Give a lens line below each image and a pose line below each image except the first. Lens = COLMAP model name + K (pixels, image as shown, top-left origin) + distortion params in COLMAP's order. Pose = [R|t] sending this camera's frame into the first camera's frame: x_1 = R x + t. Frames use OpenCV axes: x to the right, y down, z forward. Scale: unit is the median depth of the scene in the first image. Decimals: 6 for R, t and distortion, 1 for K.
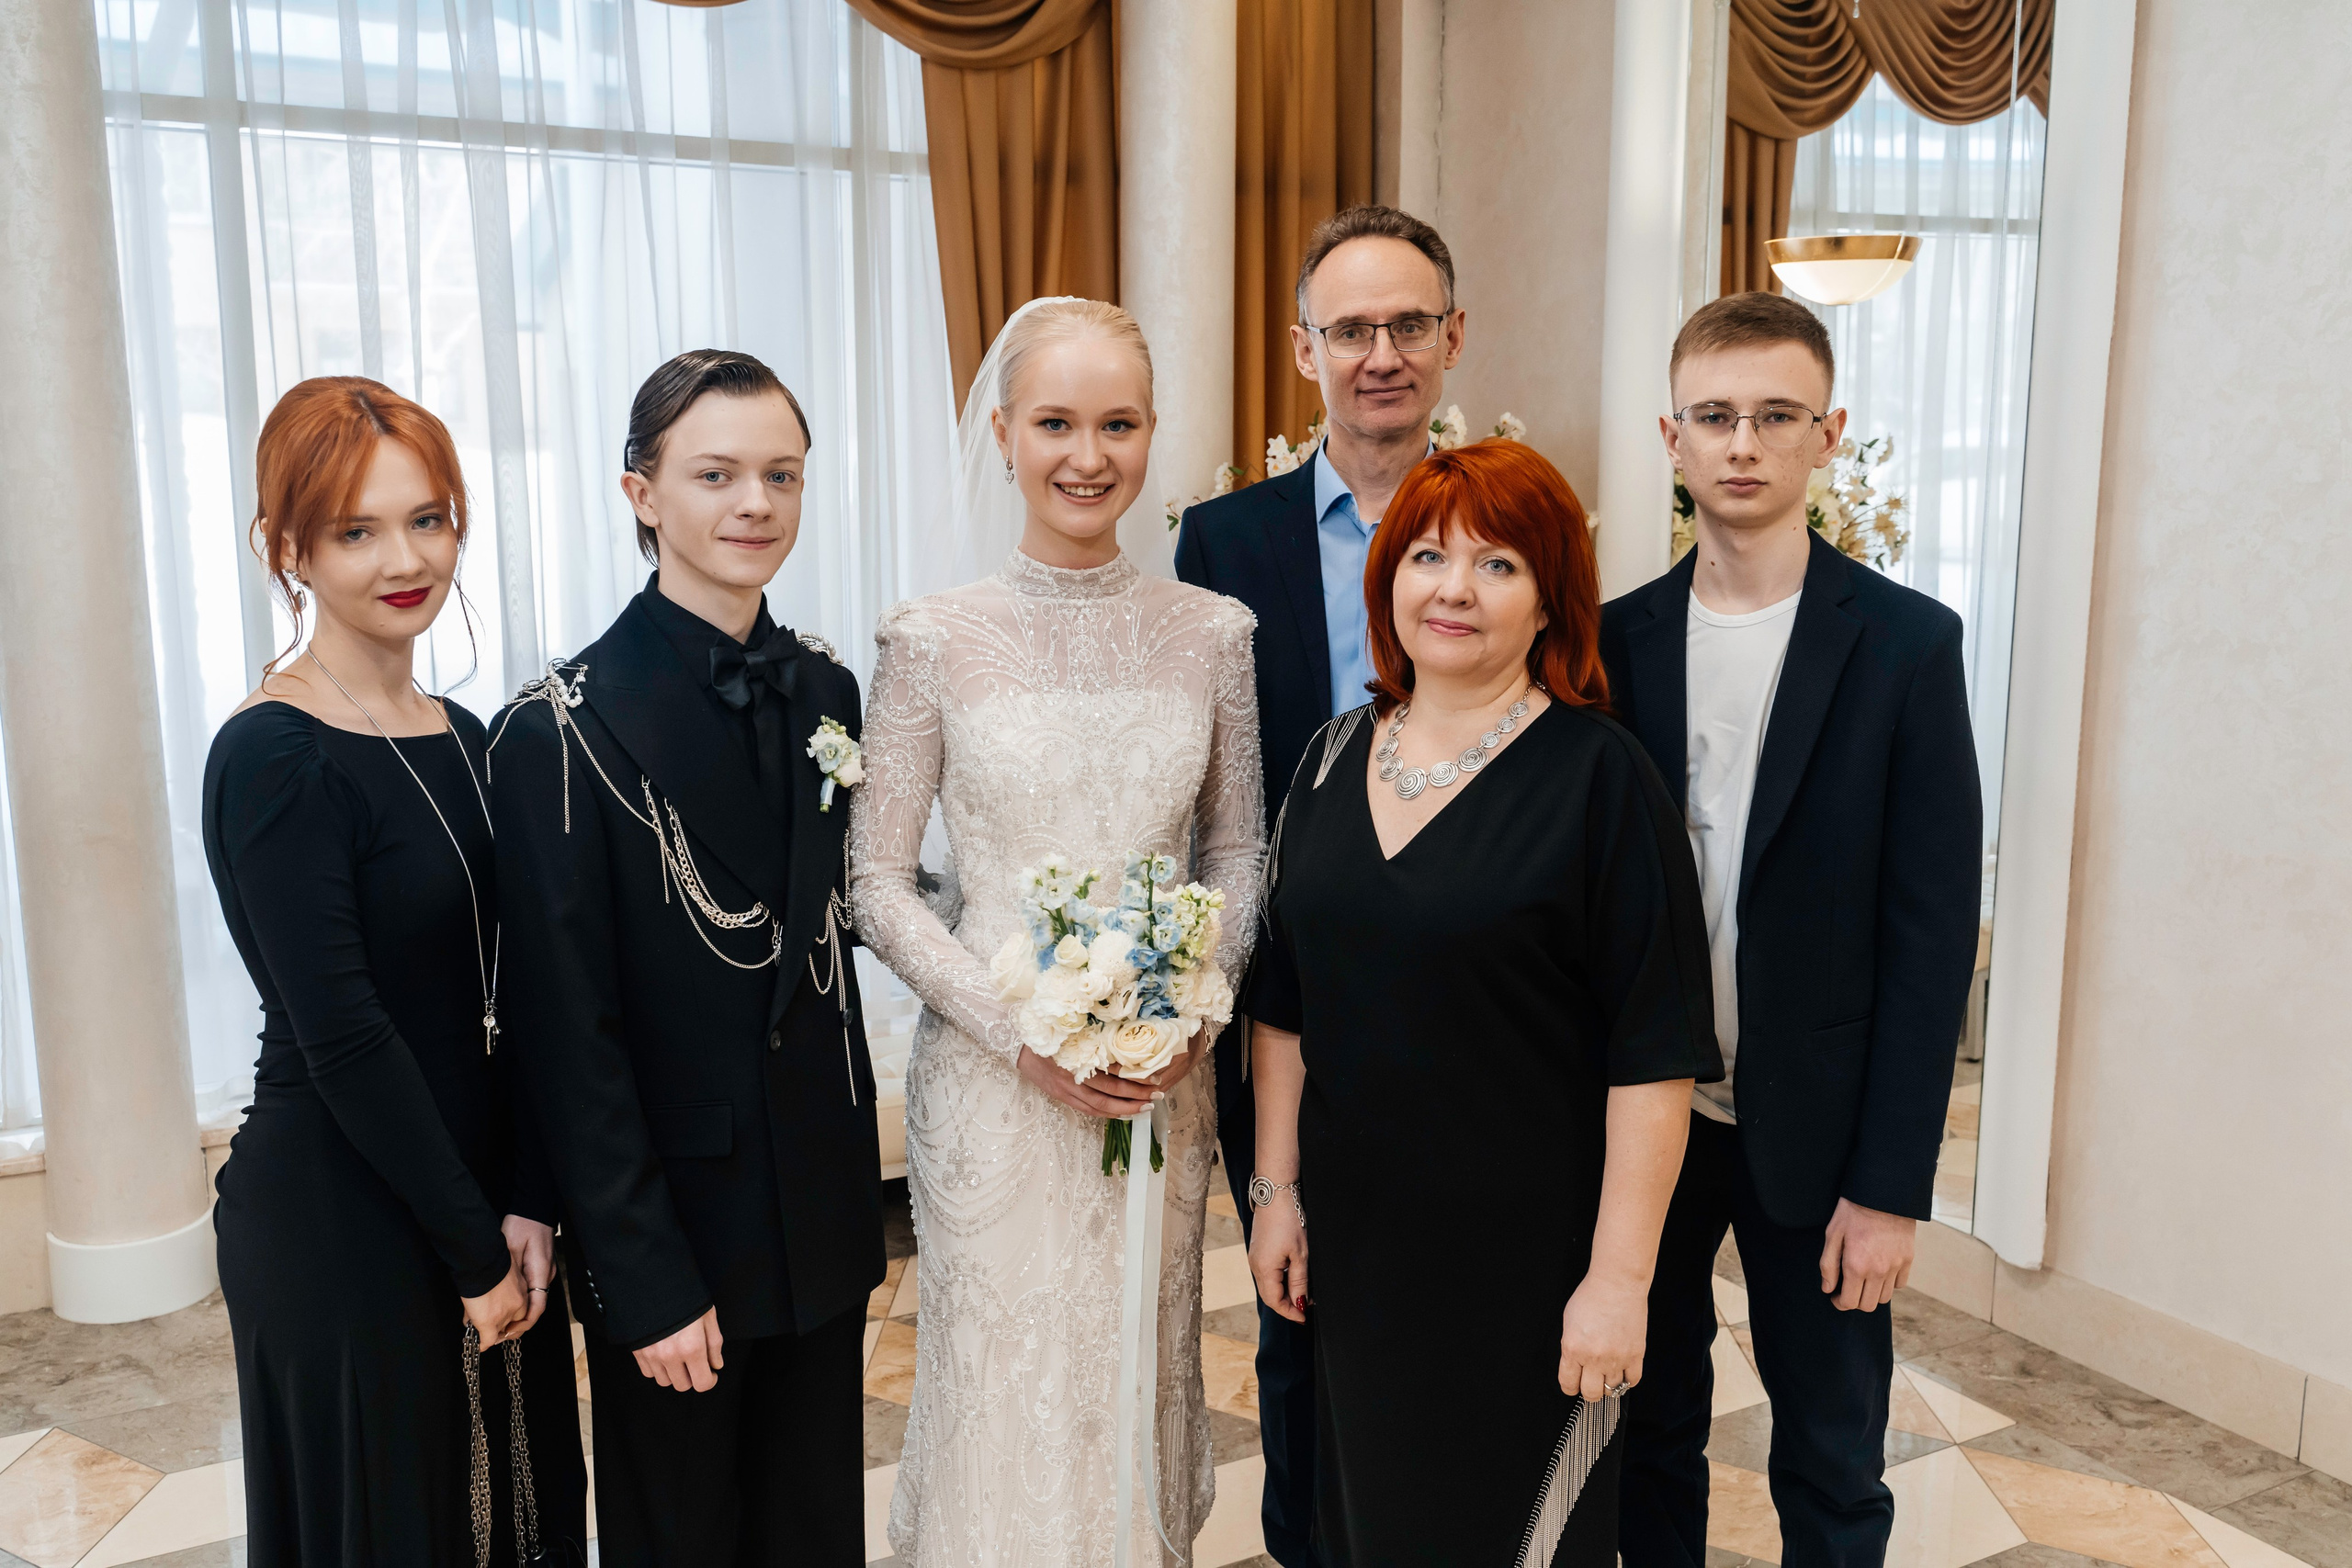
lens RADIAL K [[2052.2, 0, 1181.4], [0, 2052.2, 783.5], [0, 0, 1]] dist [0.008868, -0.007298]
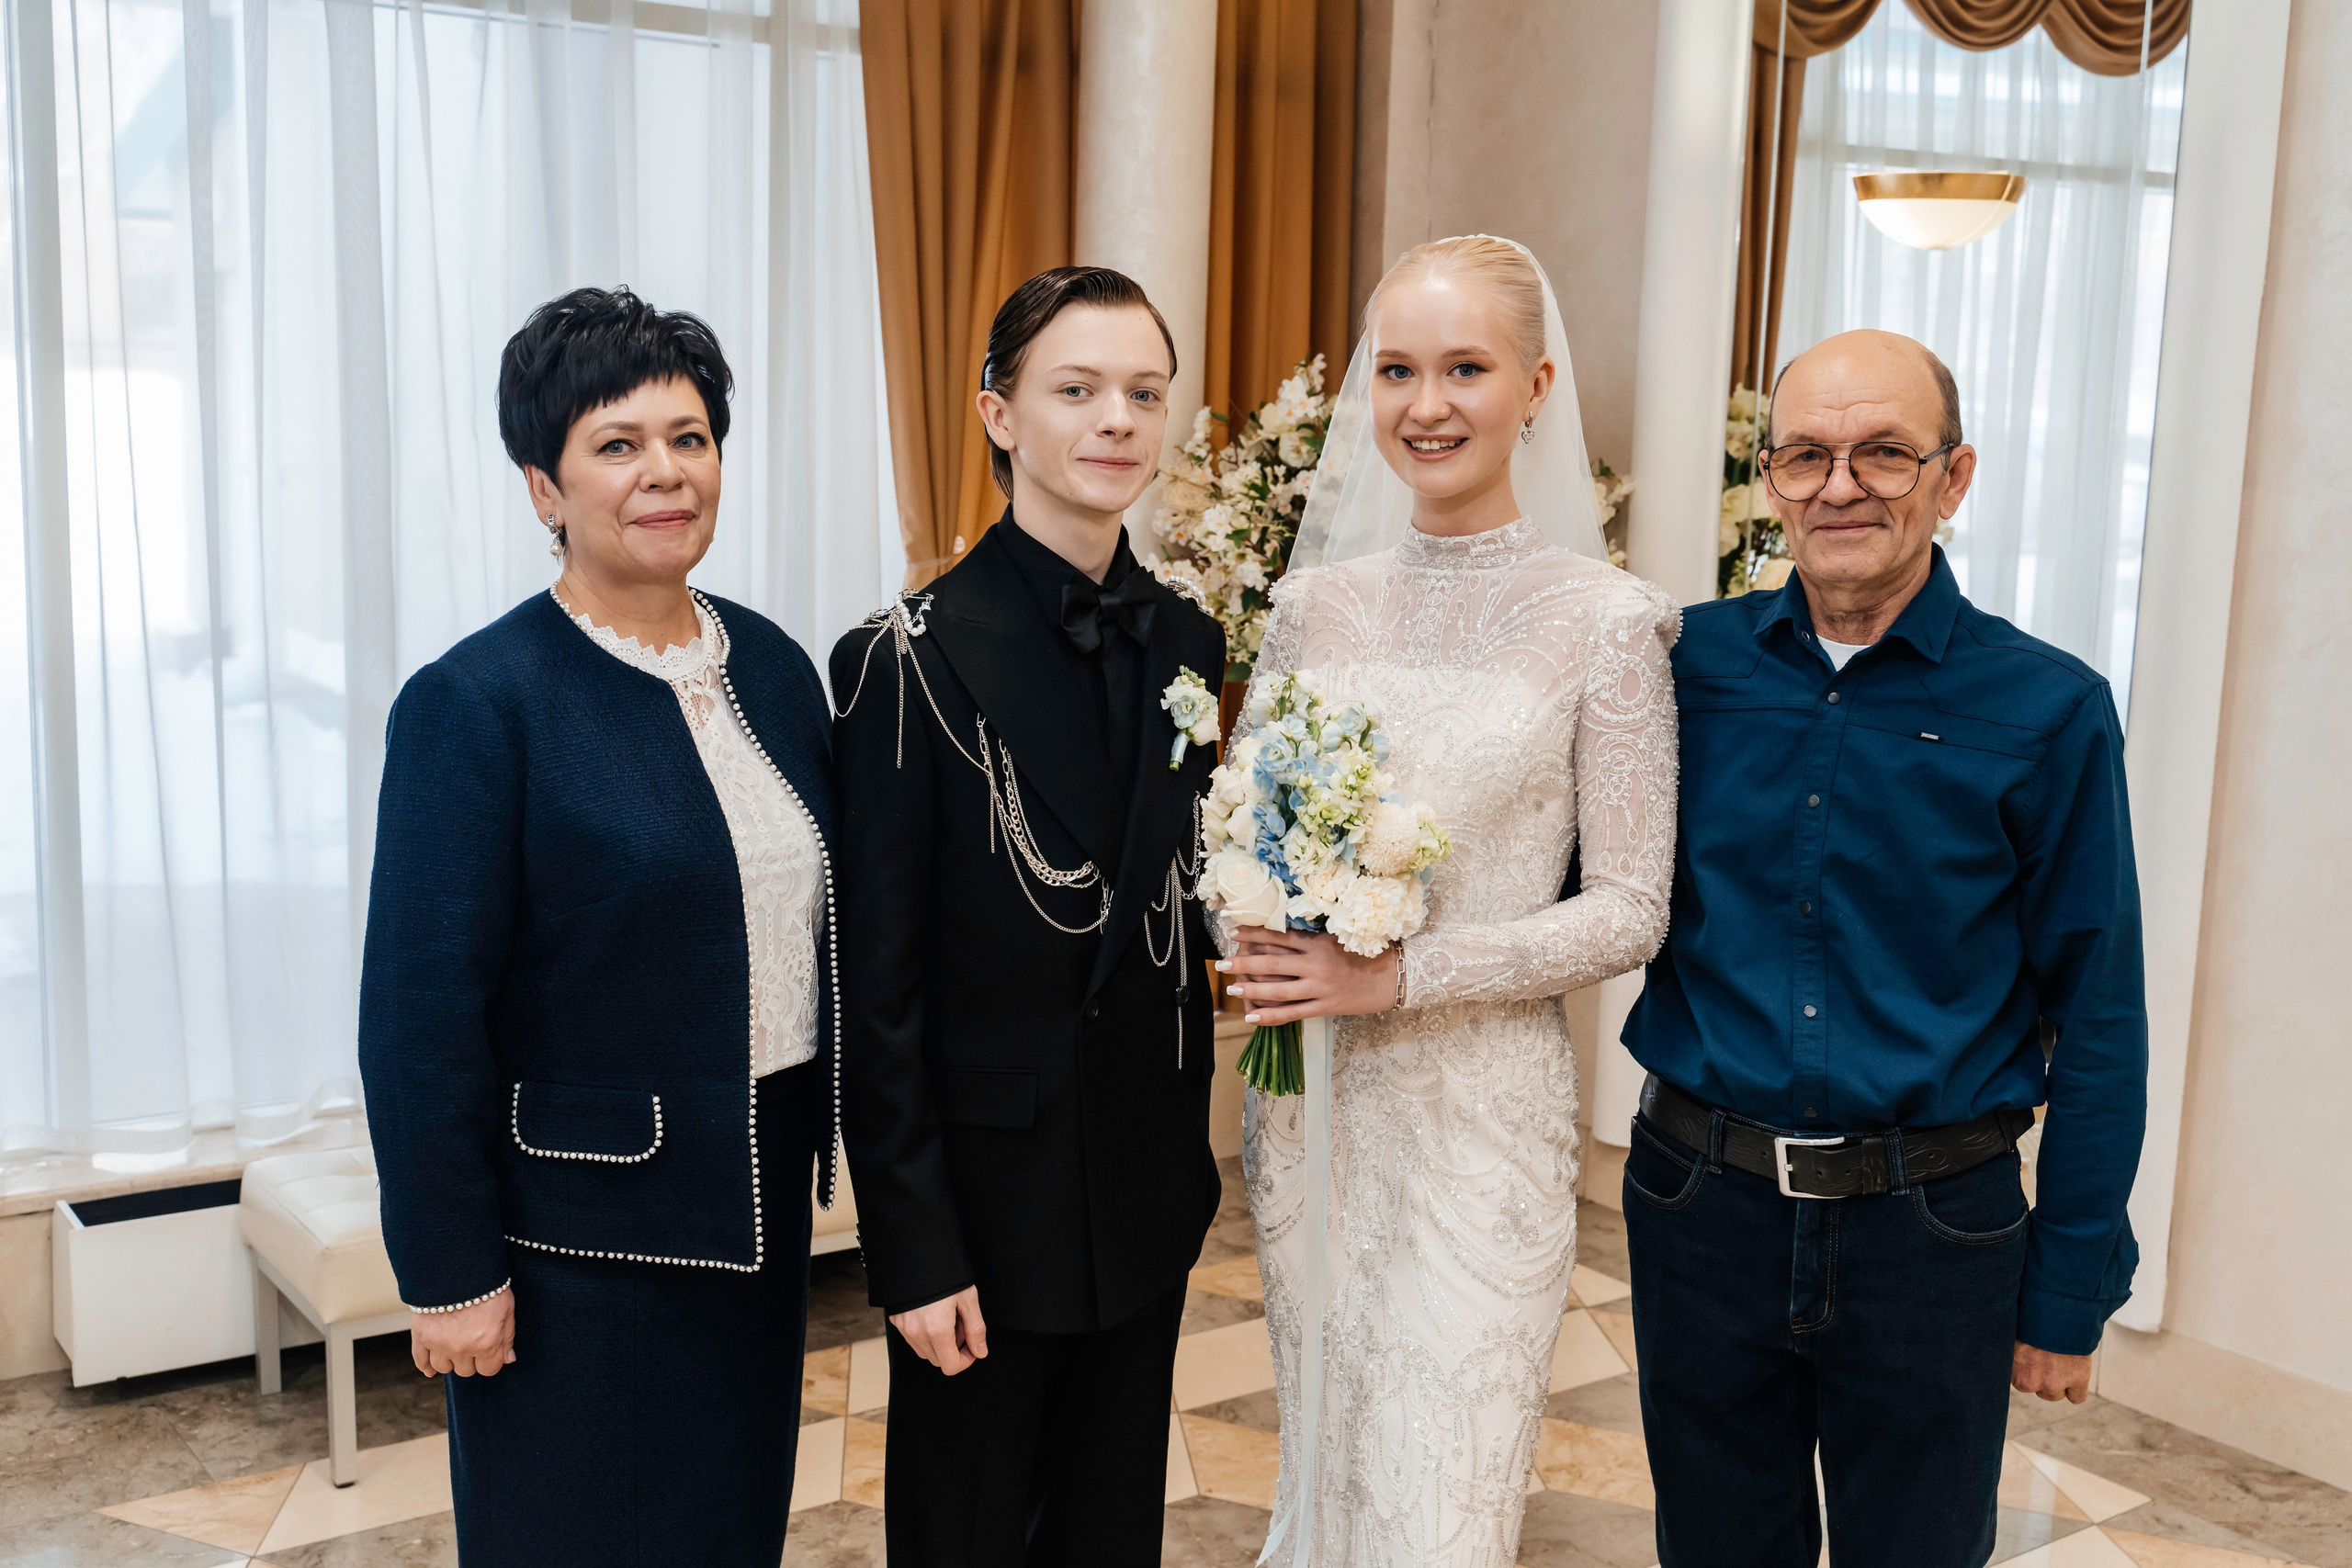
lens RADIAL K [[2495.4, 0, 1183.2], [0, 2495.4, 790.9], [0, 0, 1]] dist [-0.013727, 0.021430]
pose [[0.992437, 0.010607, 0.122293, -0.138439], [-0.009717, 0.999922, -0.007874, 0.013322], [-0.122367, 0.006626, 0.992463, -0.026984]]
